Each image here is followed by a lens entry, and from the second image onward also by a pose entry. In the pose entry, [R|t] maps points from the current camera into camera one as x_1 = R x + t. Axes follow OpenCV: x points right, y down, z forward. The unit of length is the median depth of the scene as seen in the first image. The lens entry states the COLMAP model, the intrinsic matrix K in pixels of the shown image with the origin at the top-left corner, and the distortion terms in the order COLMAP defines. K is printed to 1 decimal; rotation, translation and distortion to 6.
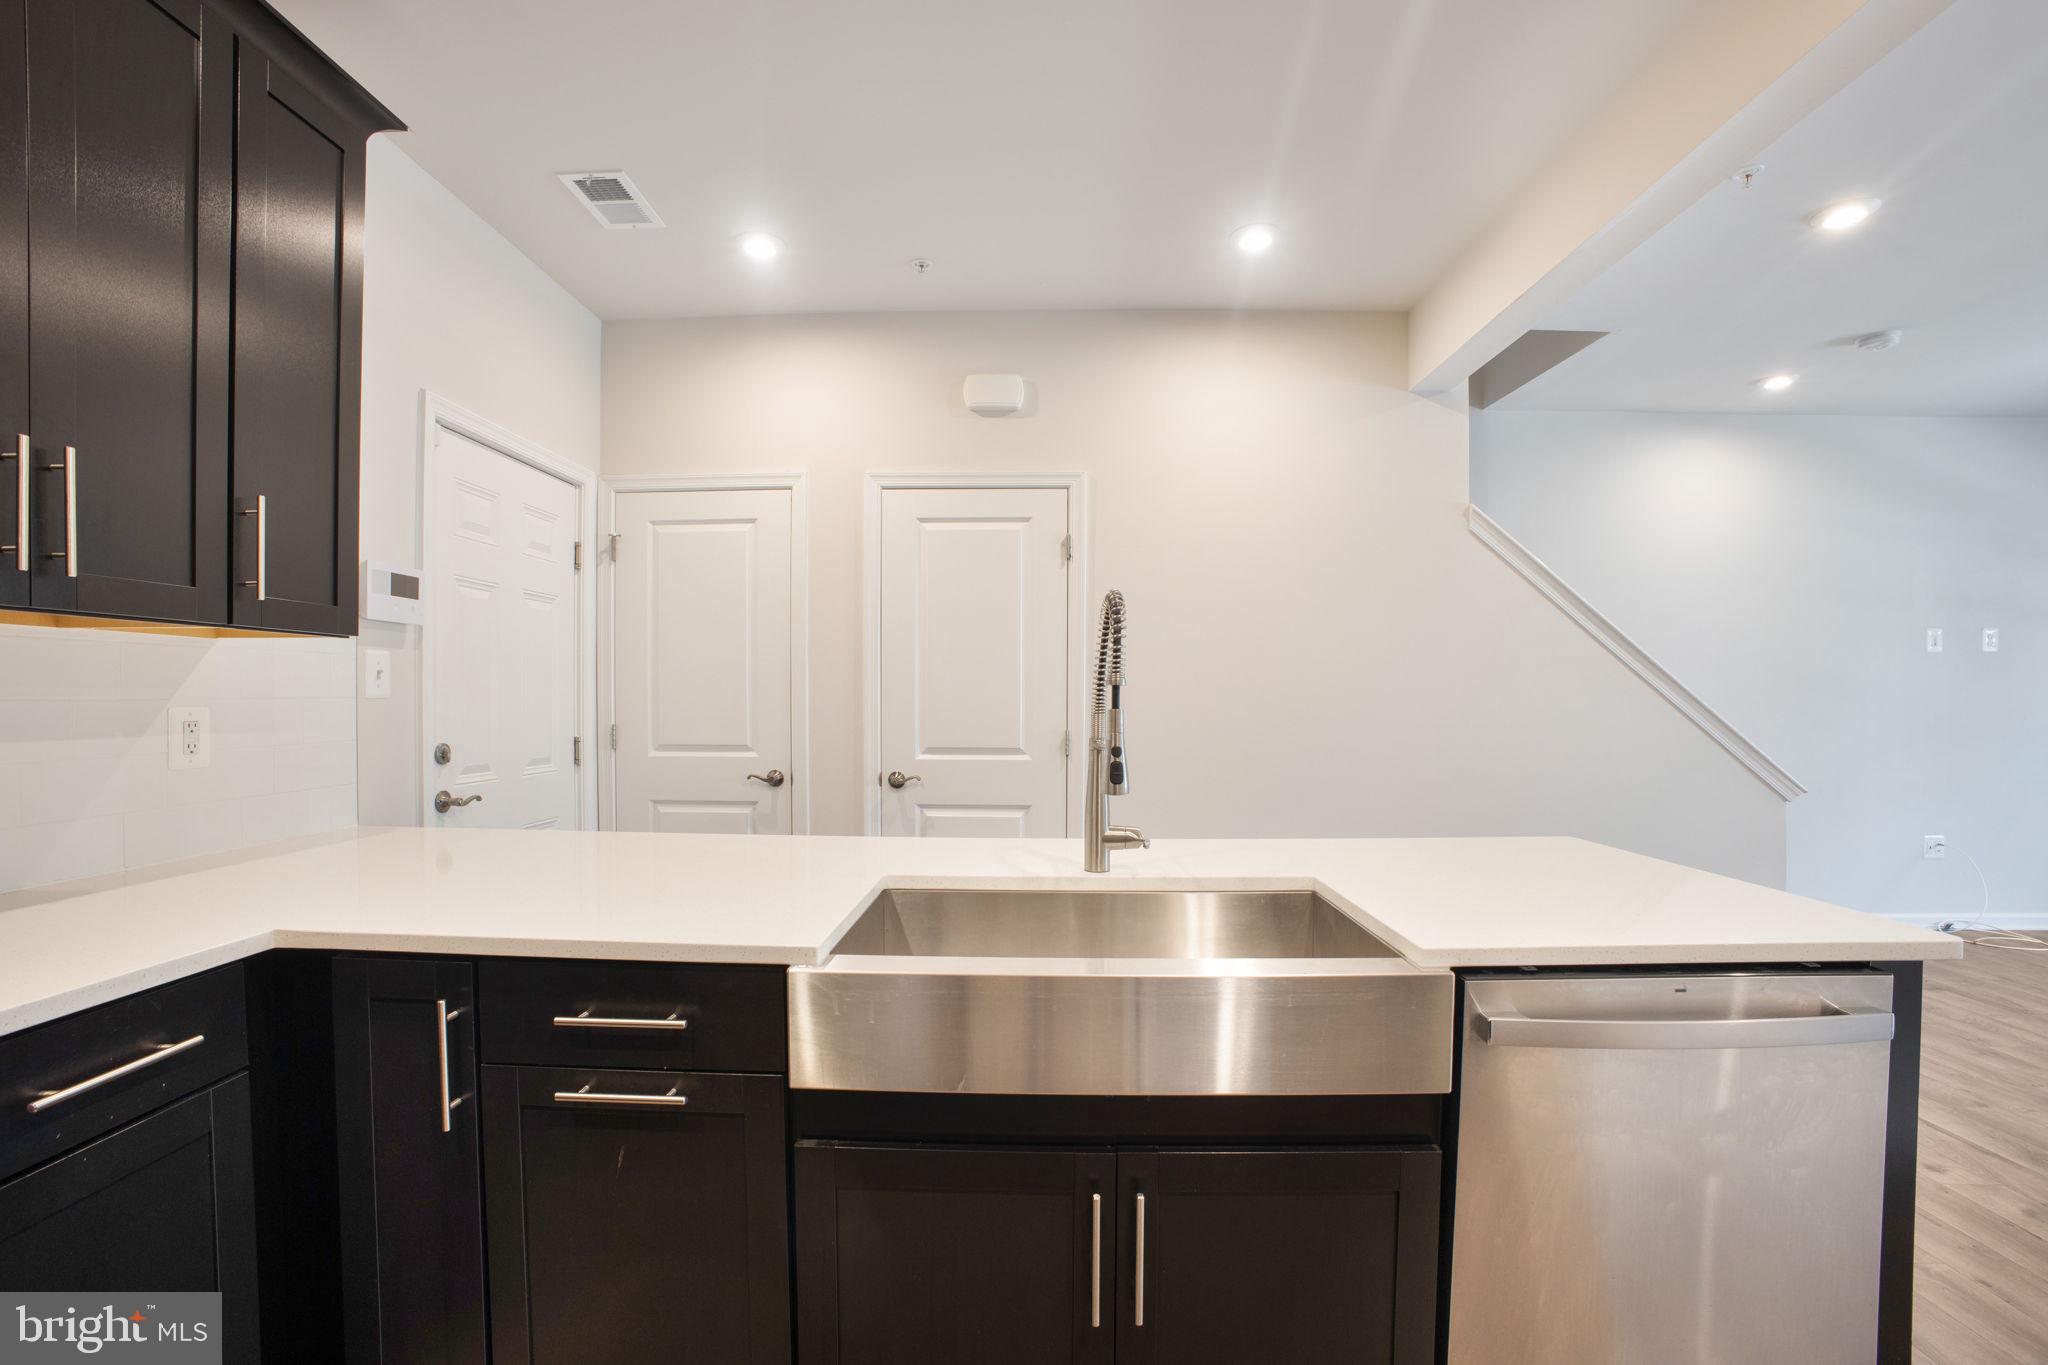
lens RADIAL K [[895.2, 0, 1022.3], [0, 895.2, 698.0], [0, 0, 1]] dist [-0.079489, 0.030405]
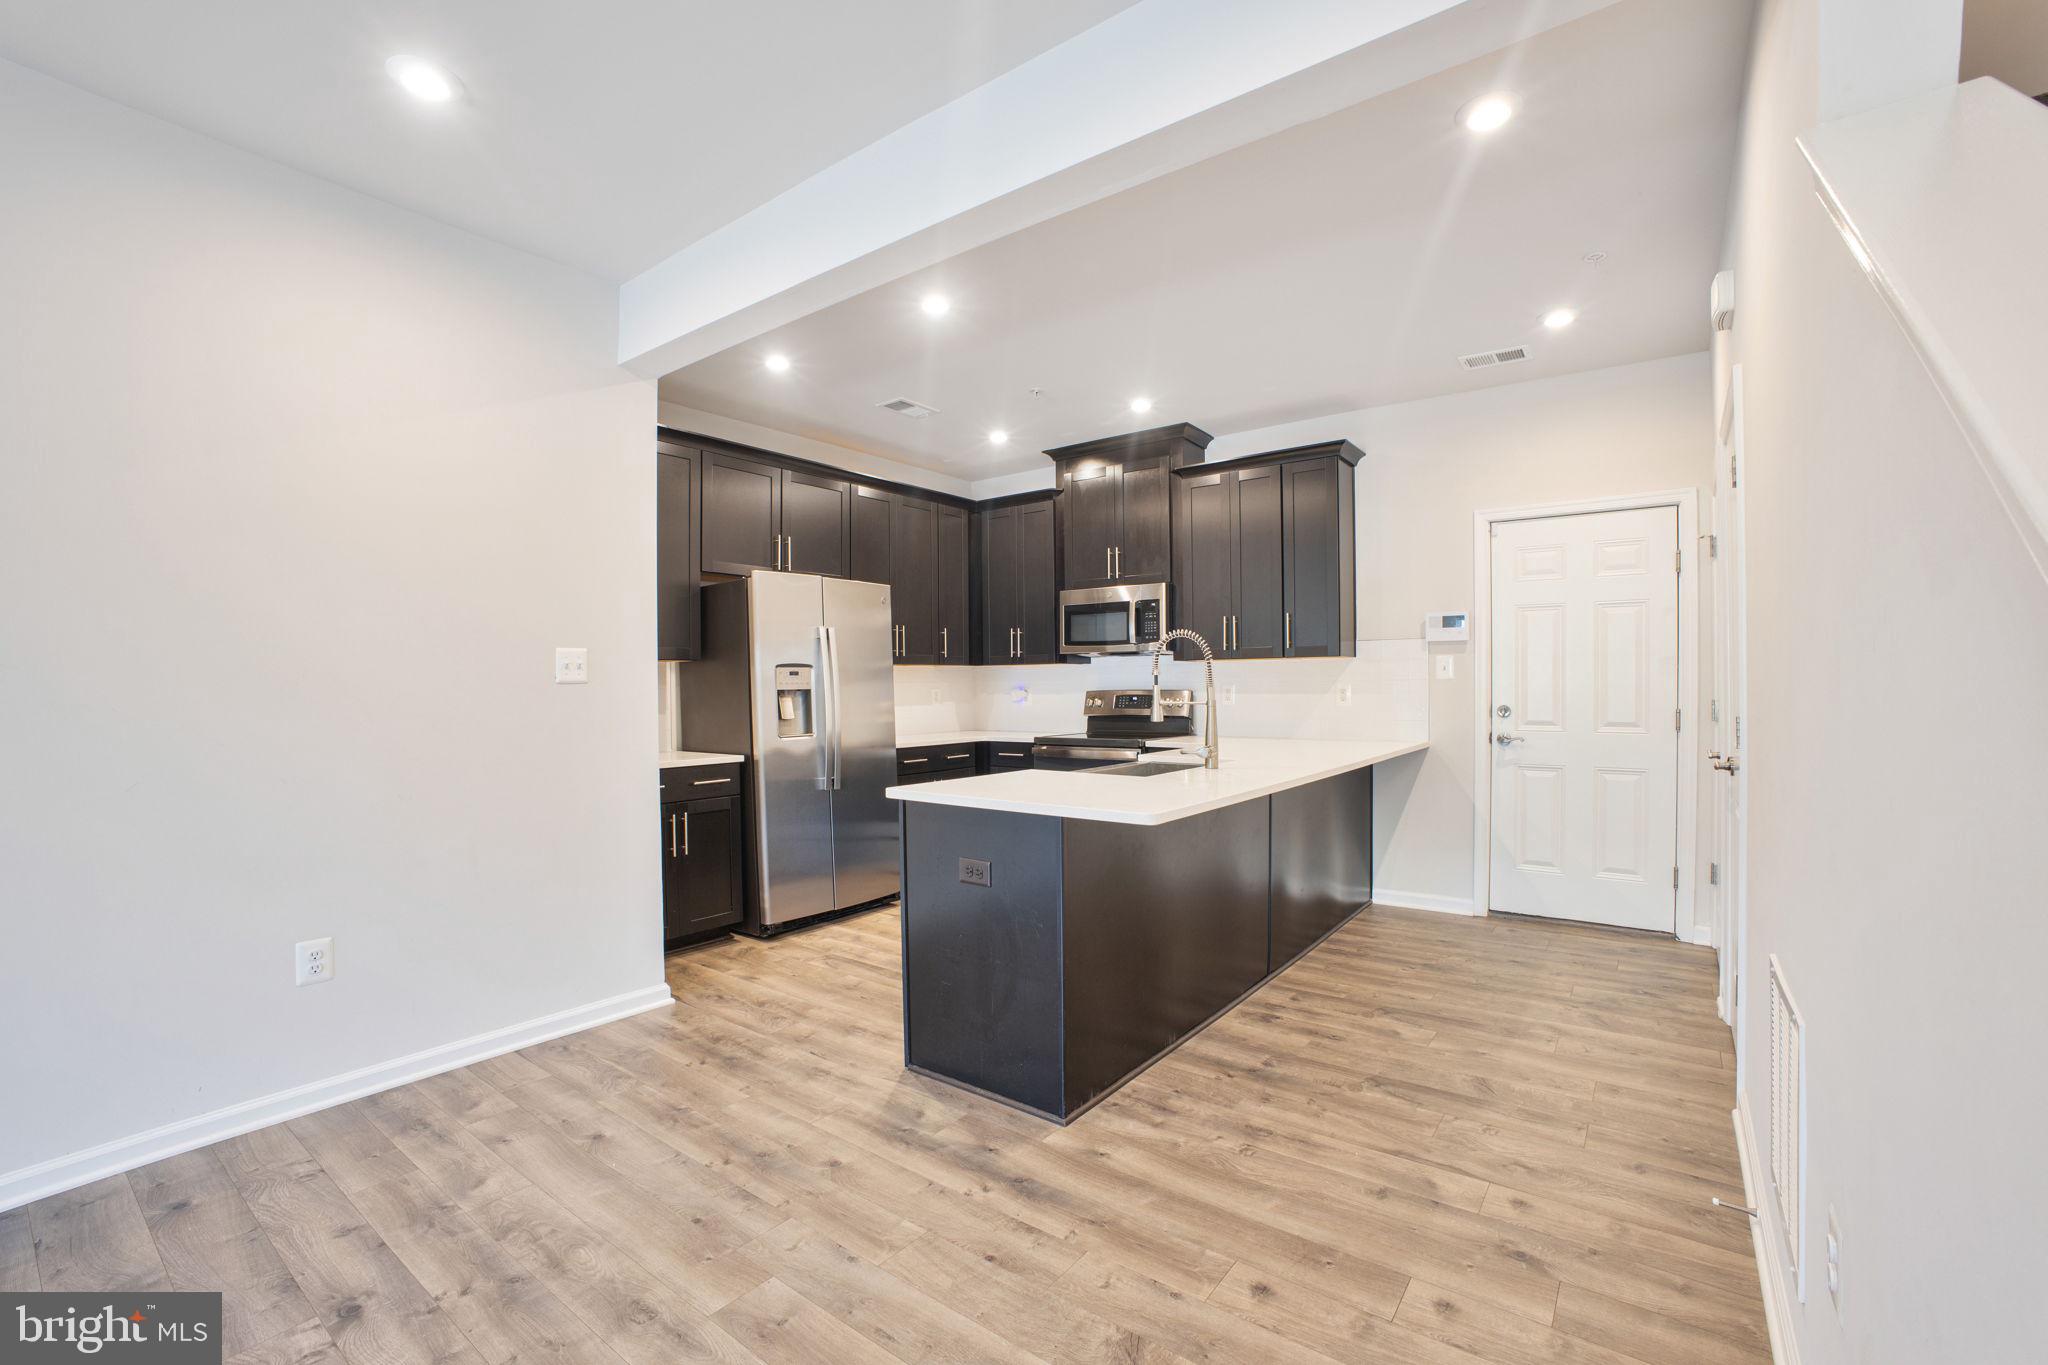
lens RADIAL K [[895.2, 0, 1022.3], [0, 895.2, 698.0], [0, 0, 1]] dist [-0.079489, 0.030405]
pose [[-0.589533, 0.000415, -0.807745, 1.359631], [0.000088, 1.000000, 0.000450, 0.038650], [0.807745, 0.000194, -0.589533, 1.308140]]
